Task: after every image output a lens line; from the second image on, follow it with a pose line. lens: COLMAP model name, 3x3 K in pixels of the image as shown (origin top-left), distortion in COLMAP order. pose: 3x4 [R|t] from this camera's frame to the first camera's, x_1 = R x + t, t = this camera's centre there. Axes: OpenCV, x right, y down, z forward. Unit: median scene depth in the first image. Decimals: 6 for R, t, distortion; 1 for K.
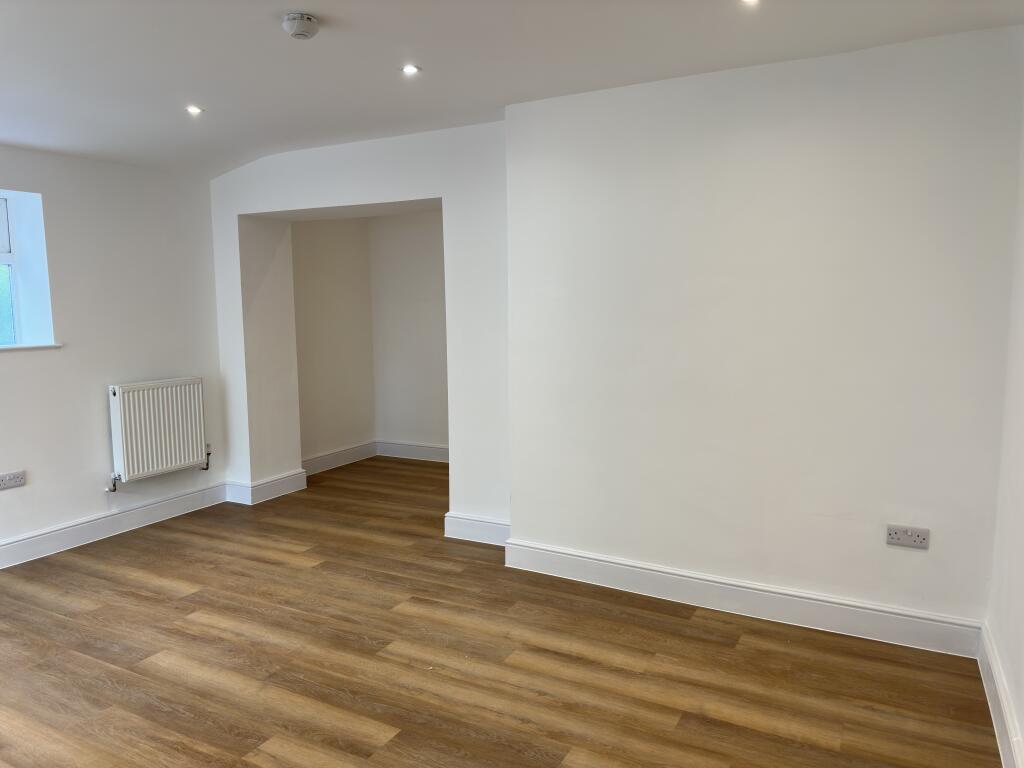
lens RADIAL K [[714.4, 0, 512.0], [0, 714.4, 384.0], [0, 0, 1]] dist [0.075839, -0.116936]
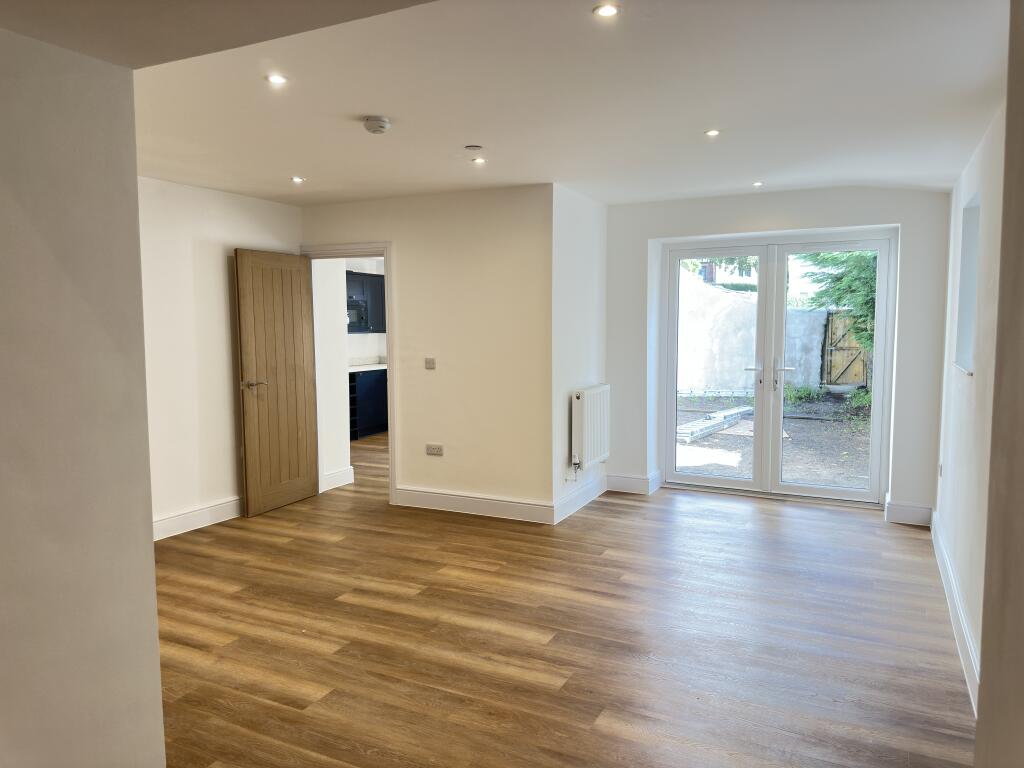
lens RADIAL K [[714.4, 0, 512.0], [0, 714.4, 384.0], [0, 0, 1]] dist [0.075839, -0.116936]
pose [[-0.999228, 0.020966, -0.033219, -0.407526], [0.013565, 0.977800, 0.209101, -0.245574], [0.036866, 0.208489, -0.977330, 2.003237]]
